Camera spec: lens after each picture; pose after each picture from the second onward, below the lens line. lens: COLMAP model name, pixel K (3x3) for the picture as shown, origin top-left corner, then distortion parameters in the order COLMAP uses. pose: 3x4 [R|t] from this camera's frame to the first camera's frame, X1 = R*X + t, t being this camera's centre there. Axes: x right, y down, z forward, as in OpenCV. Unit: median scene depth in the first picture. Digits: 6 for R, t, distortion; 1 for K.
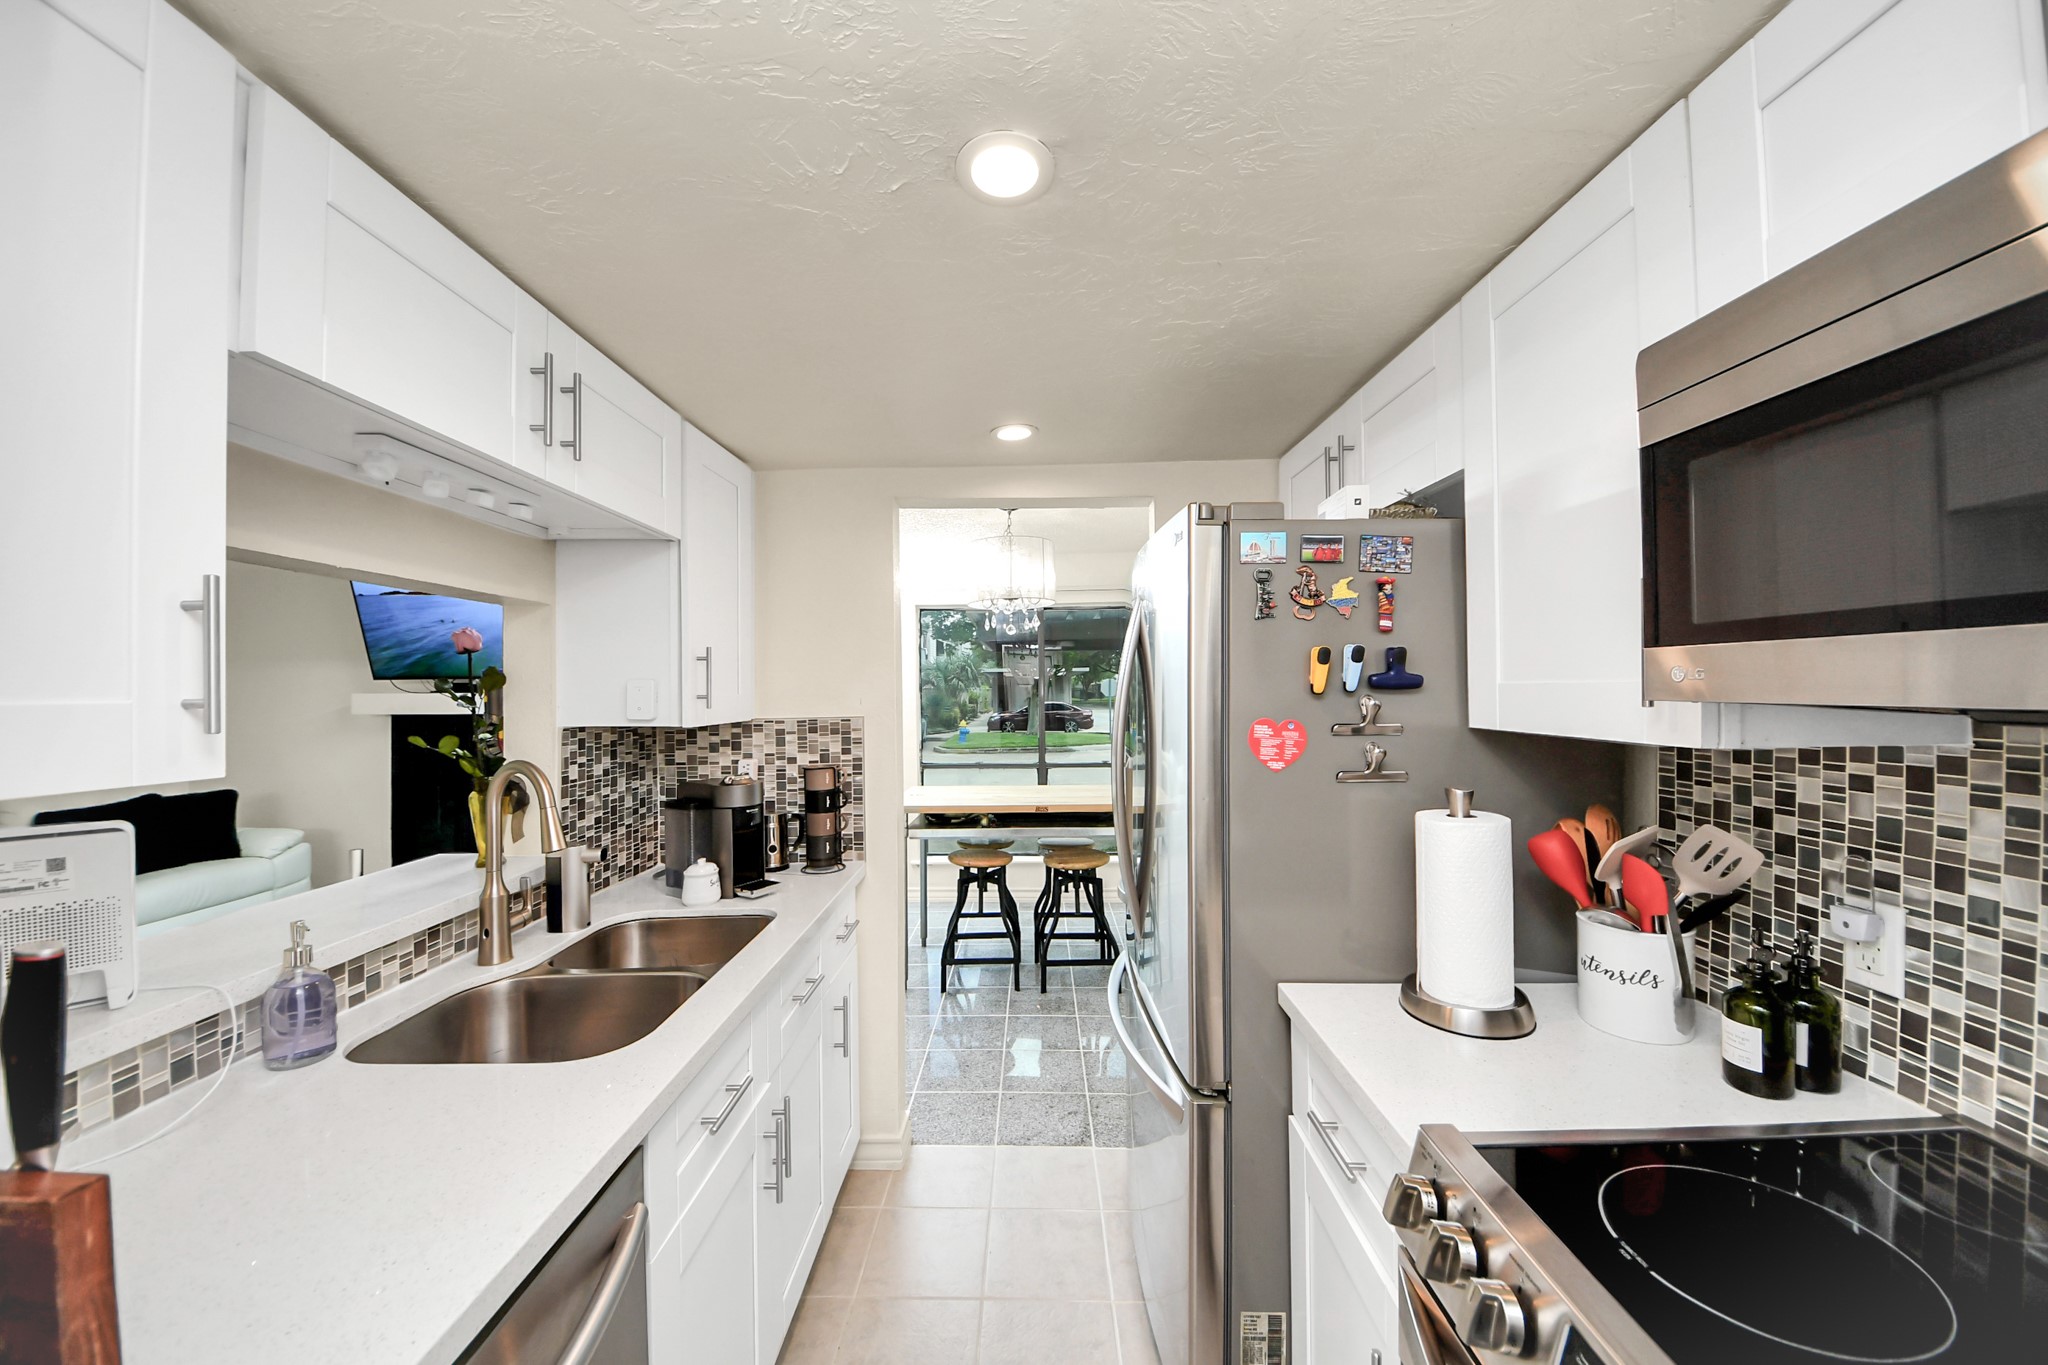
lens RADIAL K [[718.7, 0, 1014.4], [0, 718.7, 677.8], [0, 0, 1]] dist [0.000618, -0.007726]
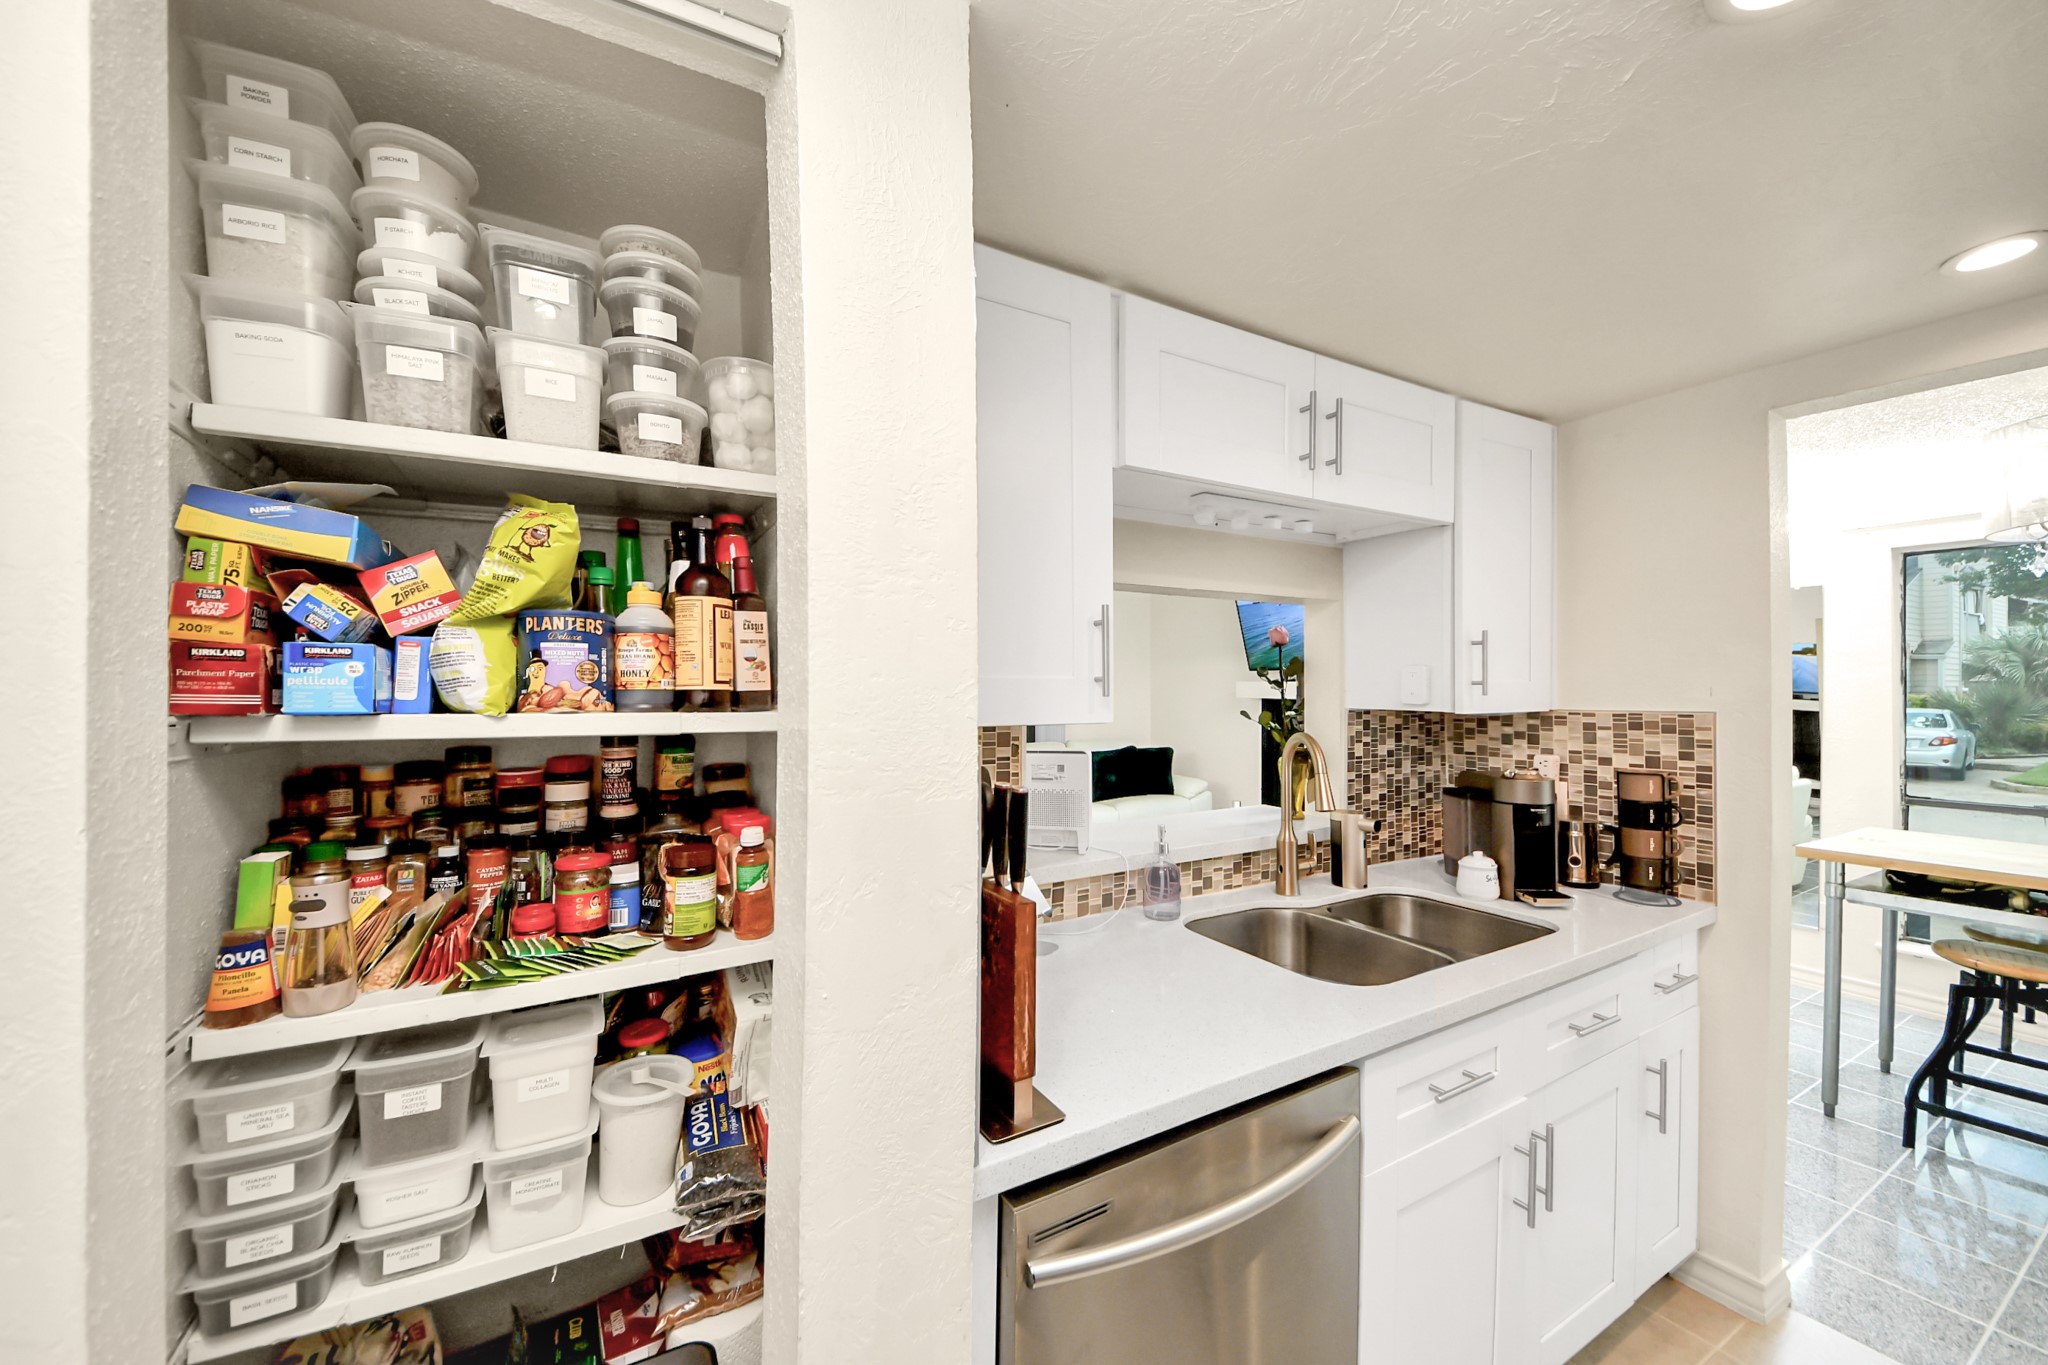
lens RADIAL K [[759.8, 0, 1024.0], [0, 759.8, 682.5], [0, 0, 1]] dist [-0.005524, -0.000306]
pose [[0.504764, 0.009869, -0.863201, 0.200928], [0.007029, 0.999855, 0.015542, 0.008164], [0.863229, -0.013913, 0.504621, -0.056661]]
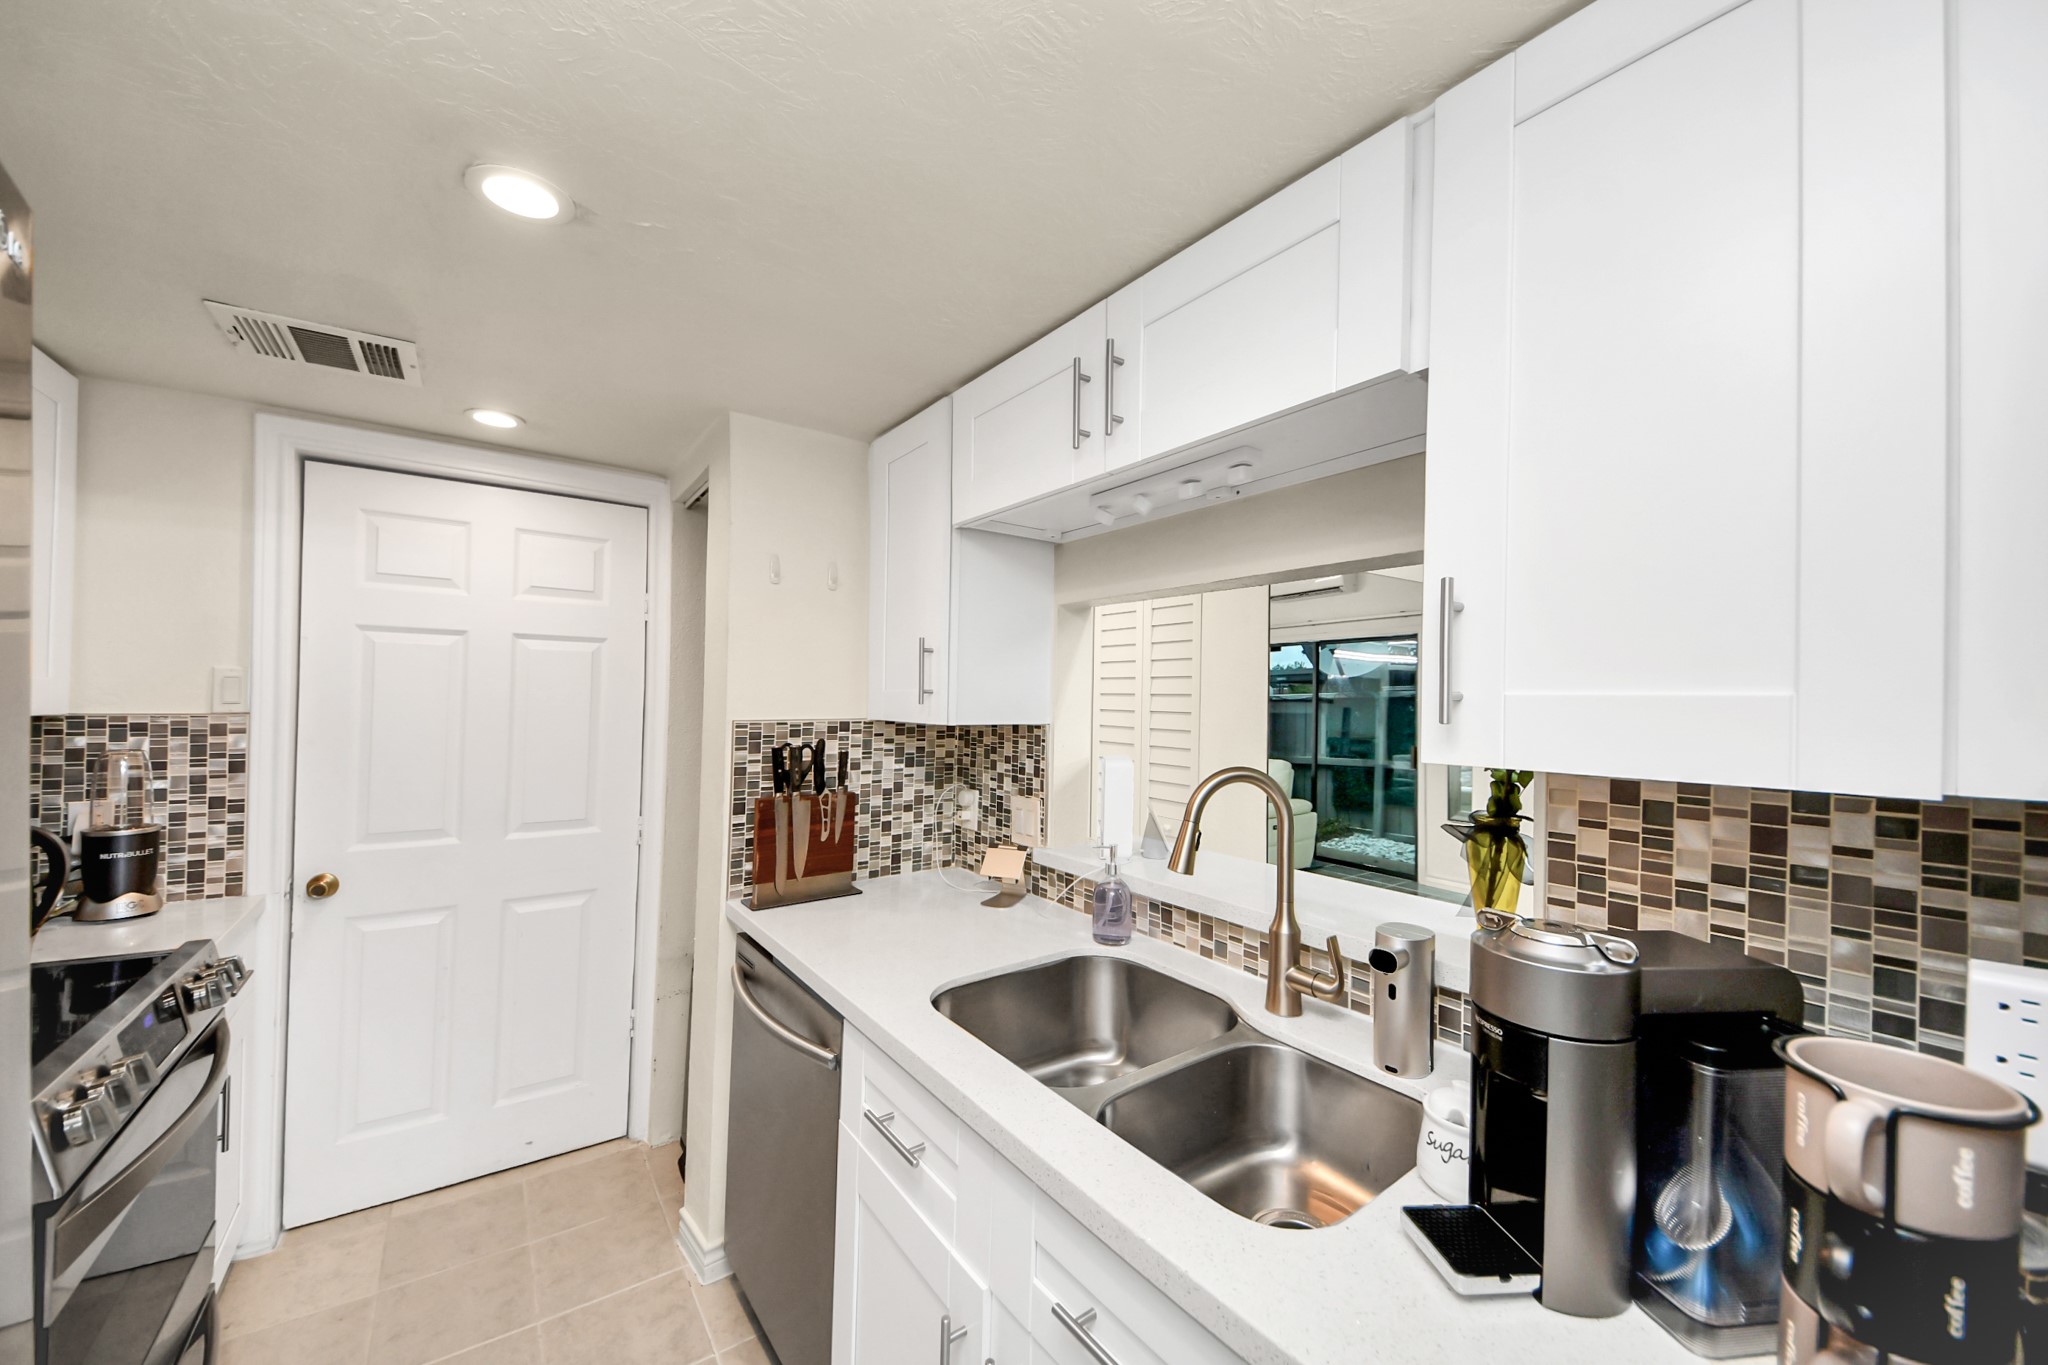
lens RADIAL K [[719.7, 0, 1027.9], [0, 719.7, 693.9], [0, 0, 1]] dist [0.047239, -0.024236]
pose [[-0.775974, -0.007157, -0.630725, 0.057557], [0.005861, 0.999811, -0.018555, 0.045506], [0.630738, -0.018095, -0.775785, 1.698276]]
